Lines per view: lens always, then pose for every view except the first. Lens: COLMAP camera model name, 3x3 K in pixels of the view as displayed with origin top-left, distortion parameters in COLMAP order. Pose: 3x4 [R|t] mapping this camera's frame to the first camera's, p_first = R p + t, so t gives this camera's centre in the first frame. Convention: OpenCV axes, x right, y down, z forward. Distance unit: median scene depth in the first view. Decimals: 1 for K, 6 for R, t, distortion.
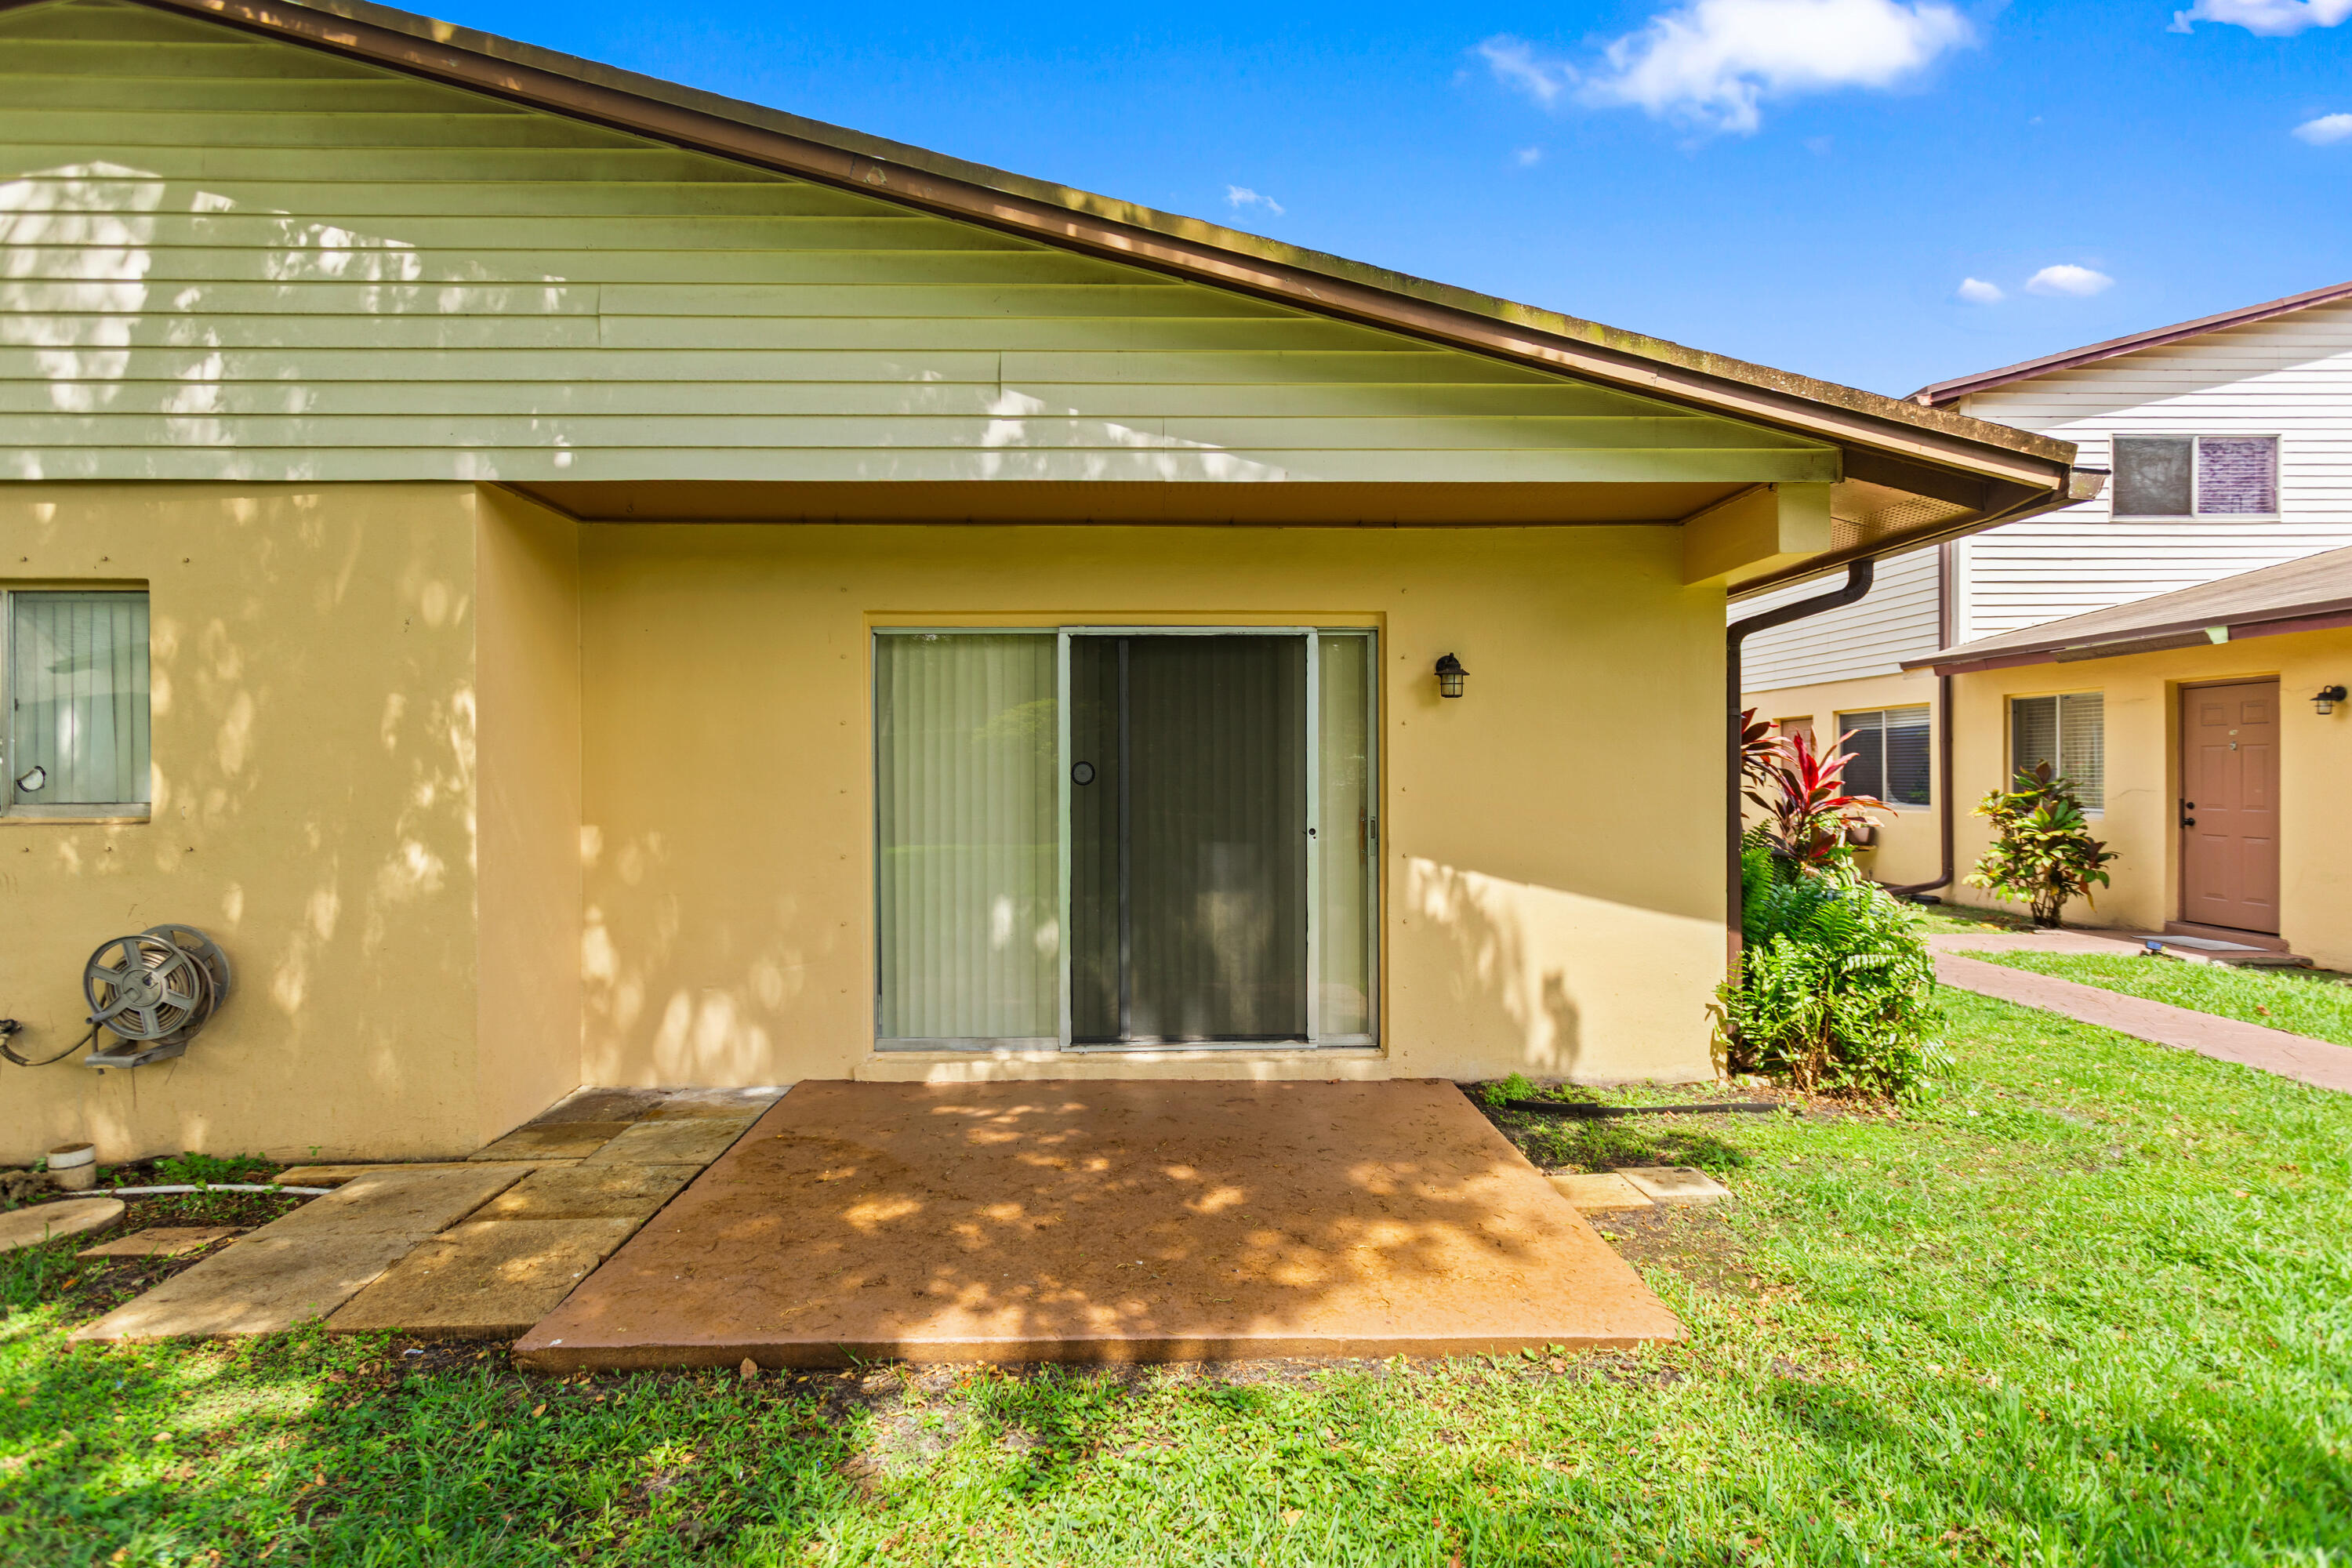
lens RADIAL K [[1150.5, 0, 1182.8], [0, 1150.5, 753.2], [0, 0, 1]] dist [-0.000583, 0.000458]
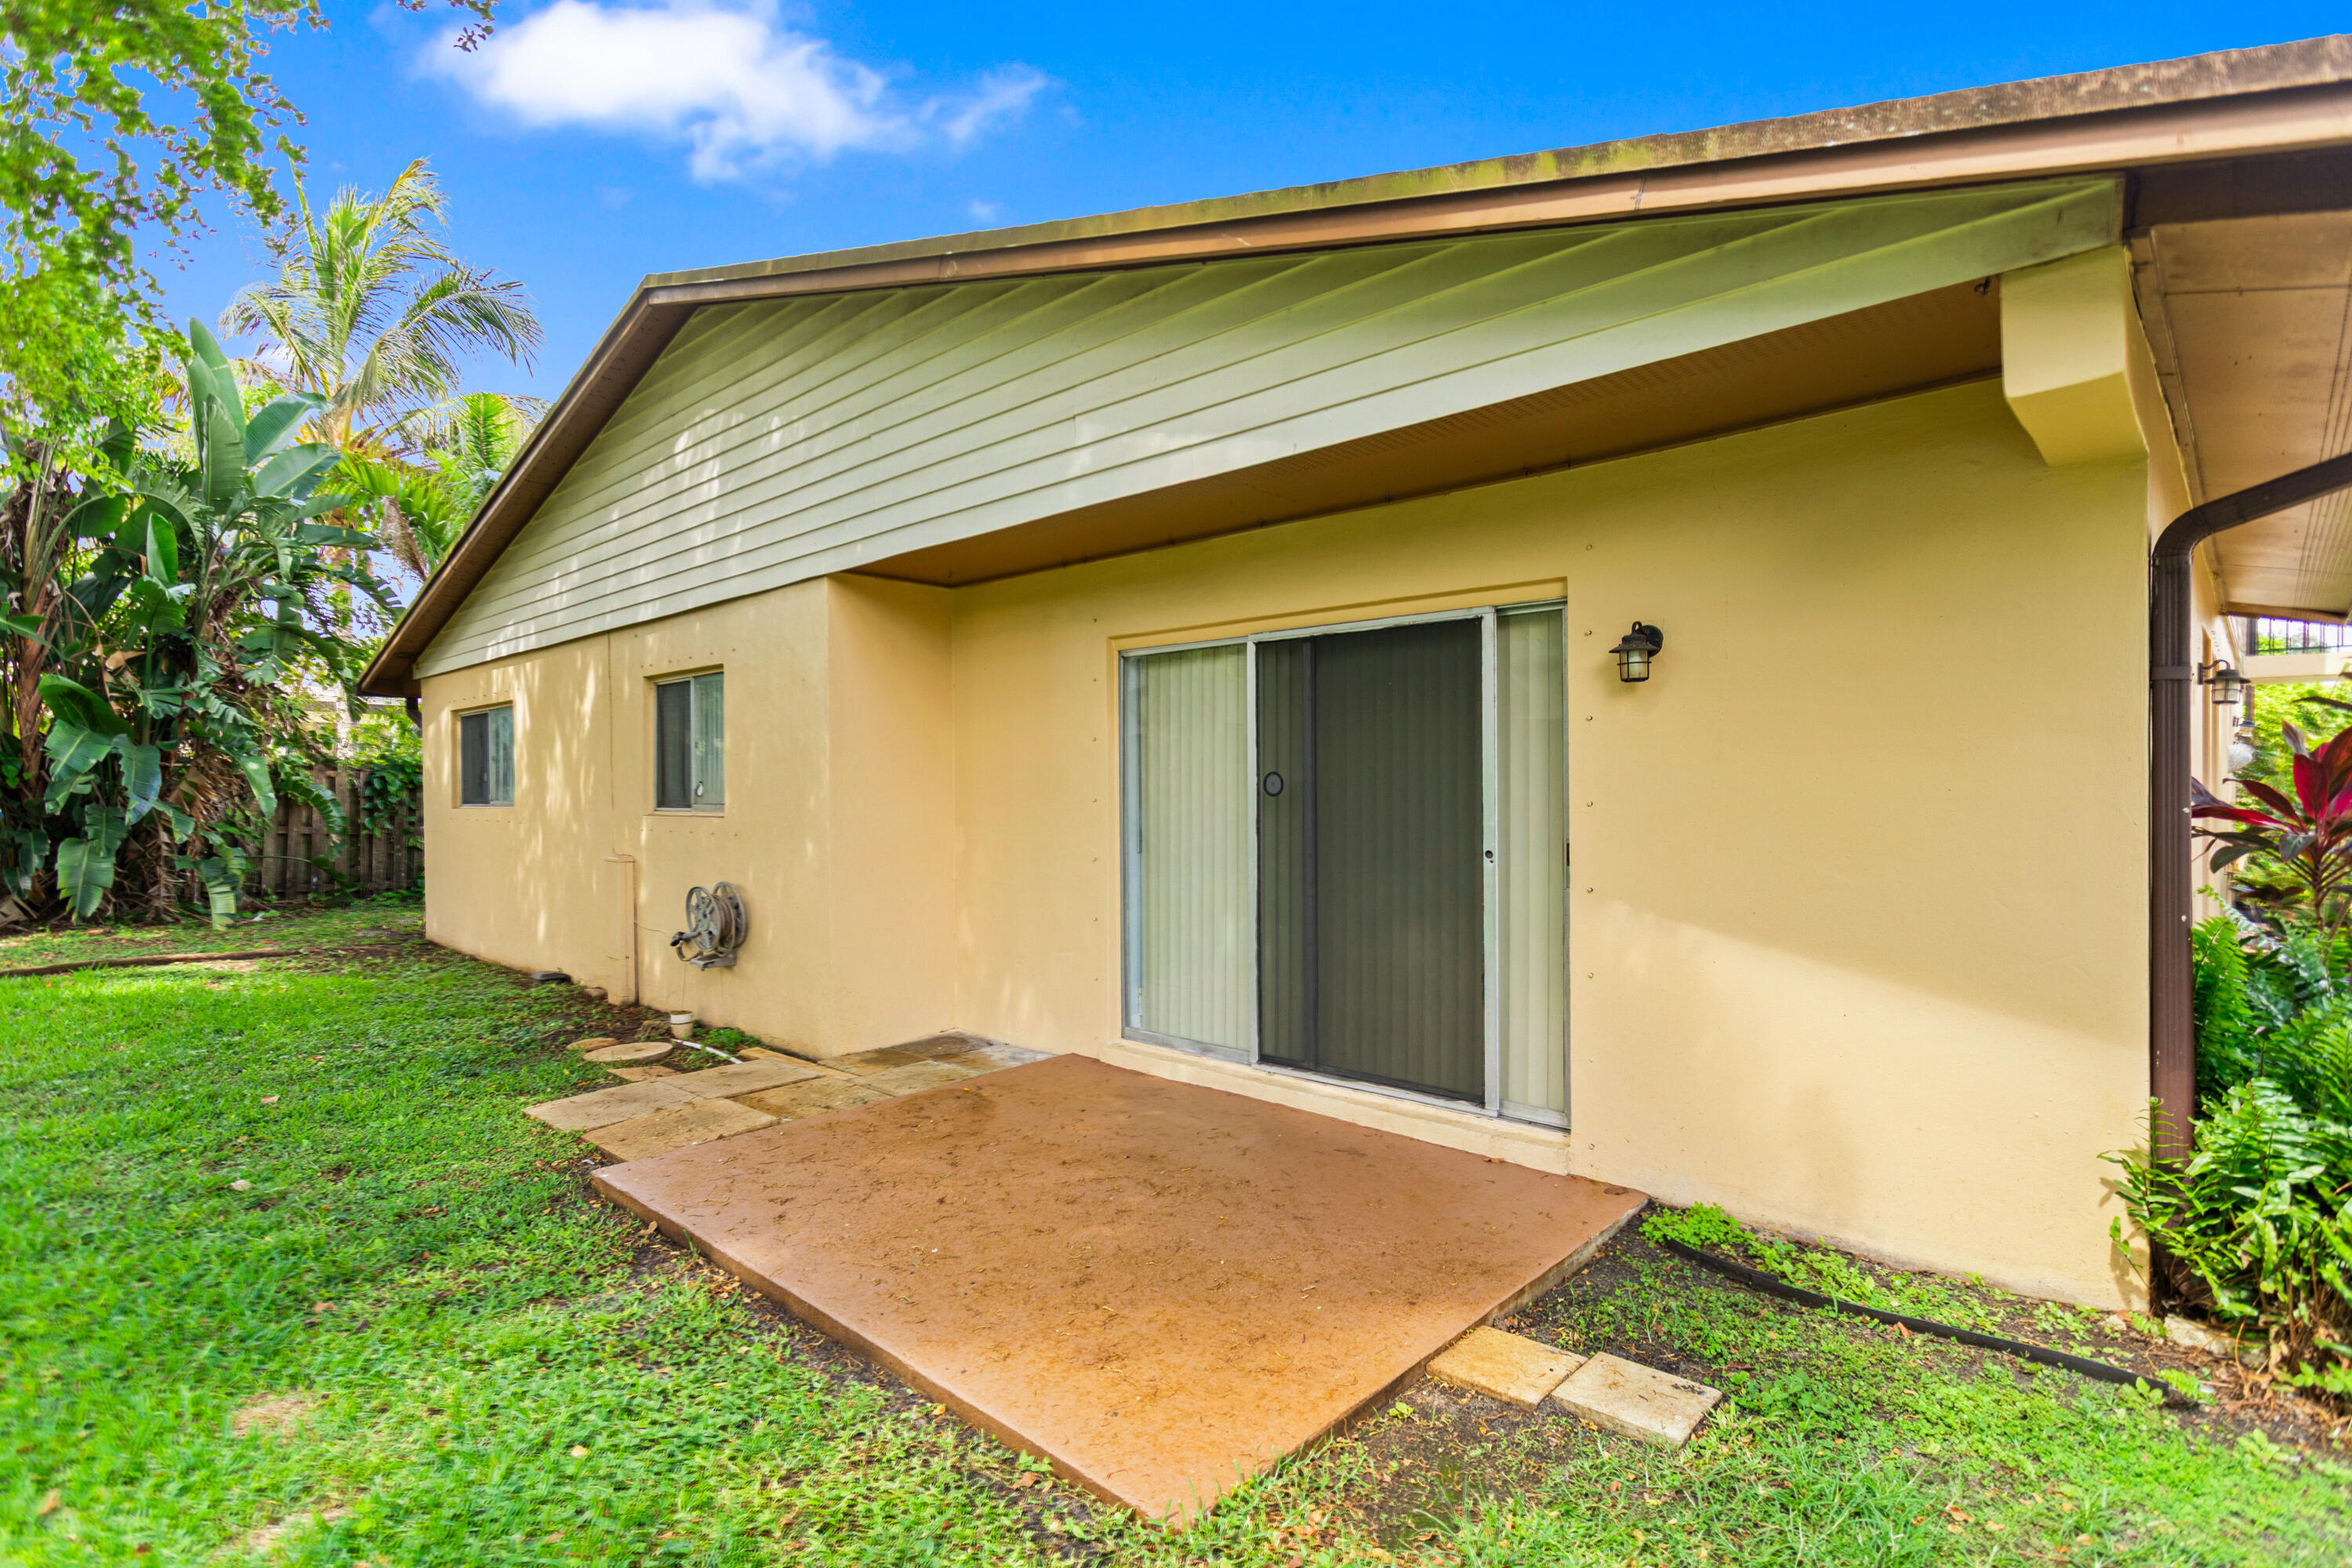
lens RADIAL K [[1154.4, 0, 1166.0], [0, 1154.4, 769.3], [0, 0, 1]] dist [-0.000263, 0.000385]
pose [[0.702917, -0.010864, -0.711189, 0.547792], [0.018249, 0.999830, 0.002764, 0.000677], [0.711038, -0.014921, 0.702995, 0.258135]]
